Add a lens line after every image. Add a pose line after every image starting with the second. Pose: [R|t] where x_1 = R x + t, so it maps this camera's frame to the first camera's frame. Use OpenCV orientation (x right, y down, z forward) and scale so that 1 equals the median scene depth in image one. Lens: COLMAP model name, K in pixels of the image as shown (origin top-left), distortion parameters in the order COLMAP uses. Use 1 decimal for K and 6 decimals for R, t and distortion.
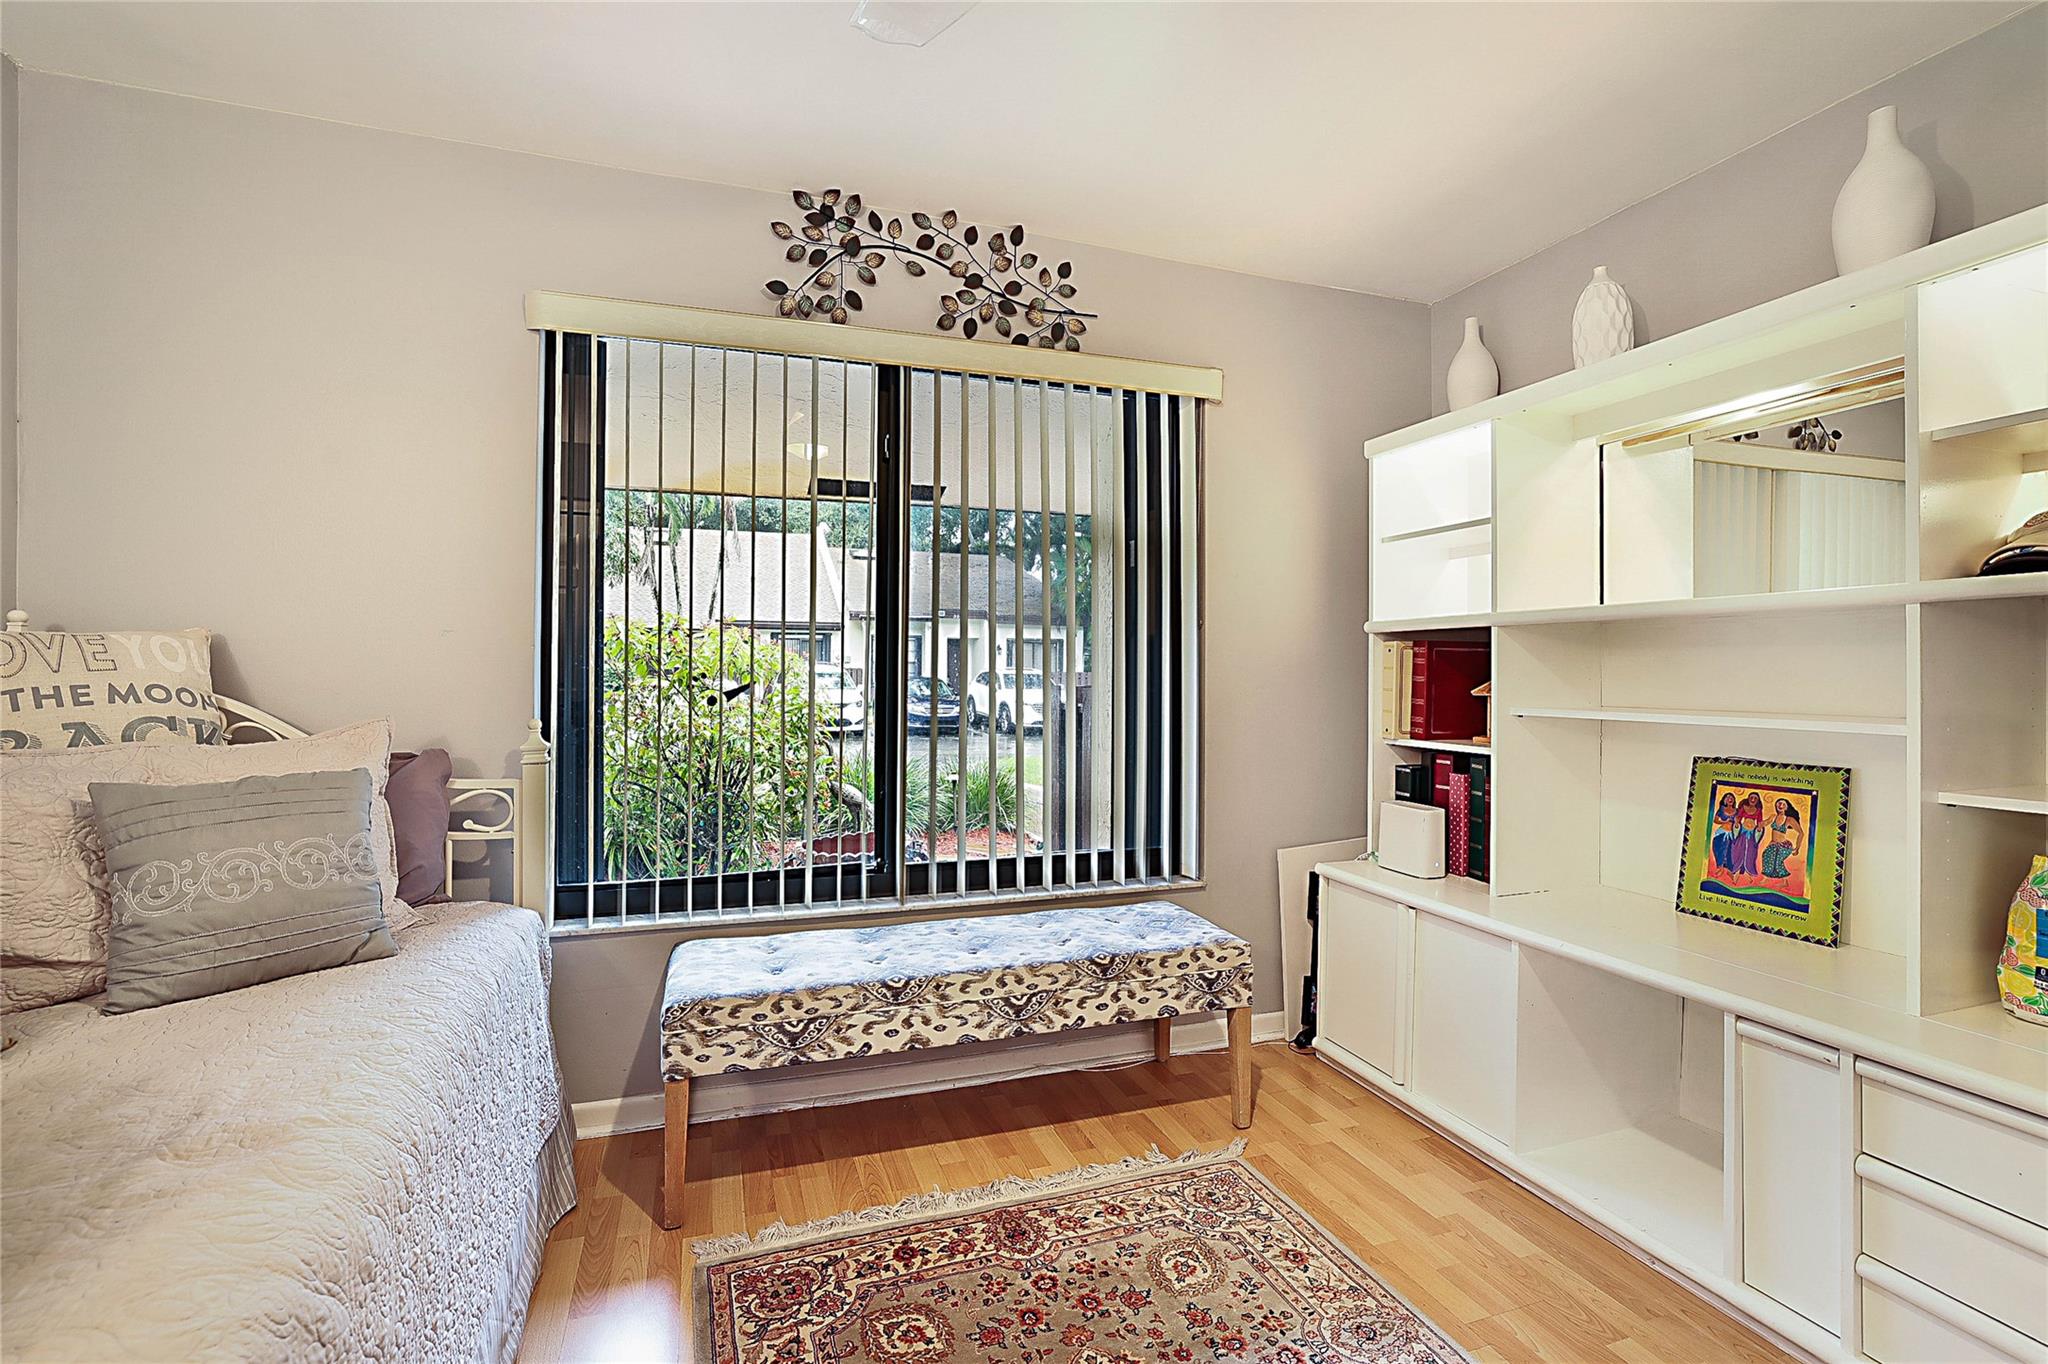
lens RADIAL K [[863.5, 0, 1011.5], [0, 863.5, 672.1], [0, 0, 1]] dist [-0.055148, 0.017287]
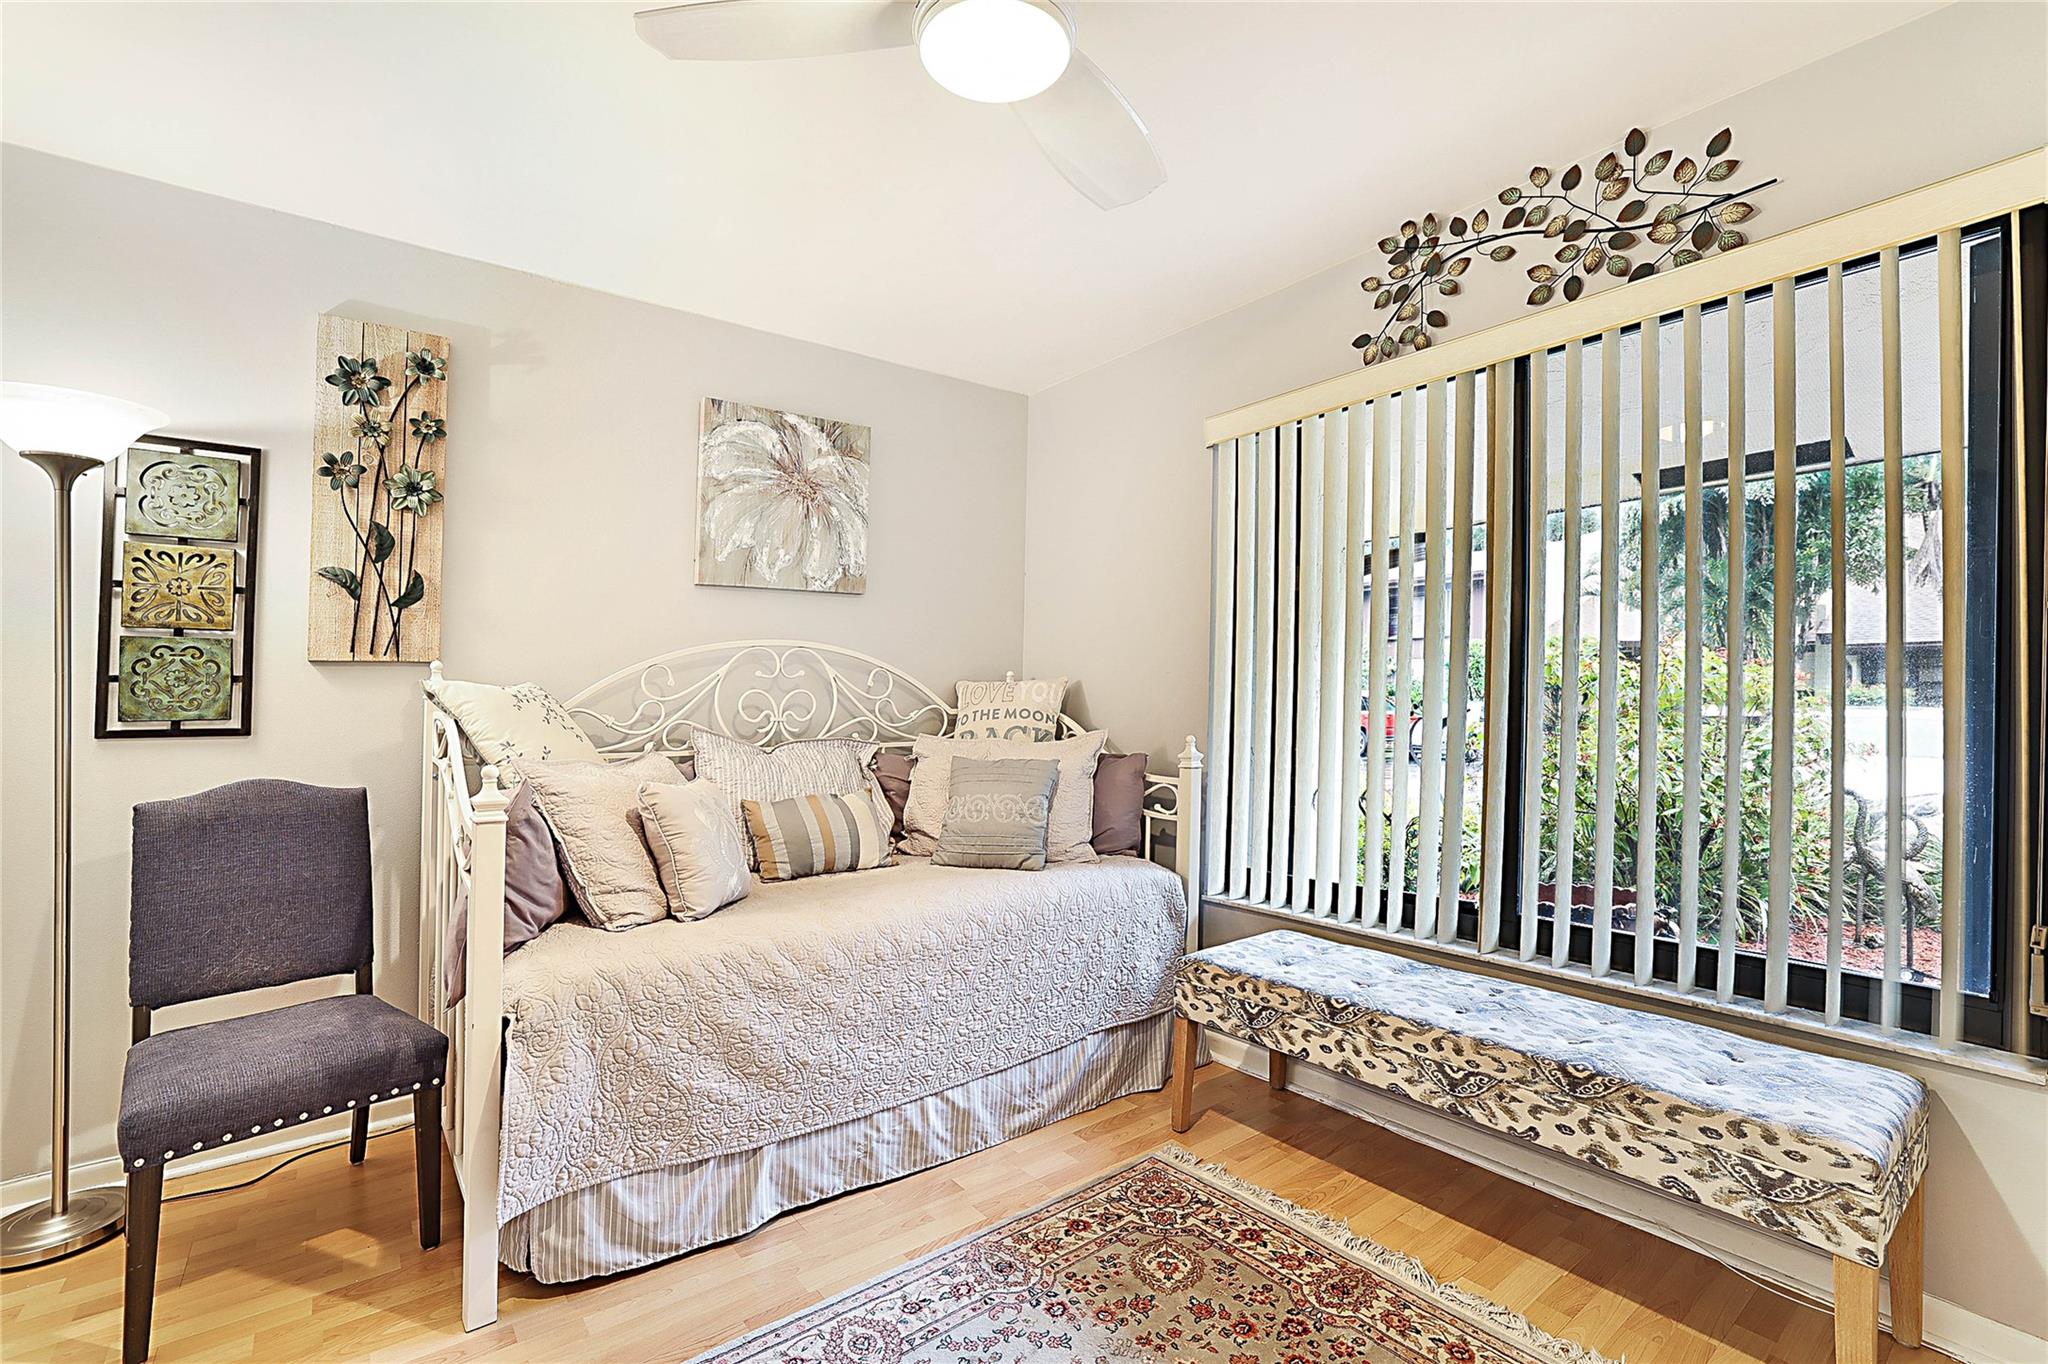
lens RADIAL K [[863.5, 0, 1011.5], [0, 863.5, 672.1], [0, 0, 1]] dist [-0.055148, 0.017287]
pose [[0.344867, -0.040246, -0.937788, 0.547035], [-0.006255, 0.998960, -0.045172, 0.014885], [0.938631, 0.021444, 0.344256, 0.222630]]
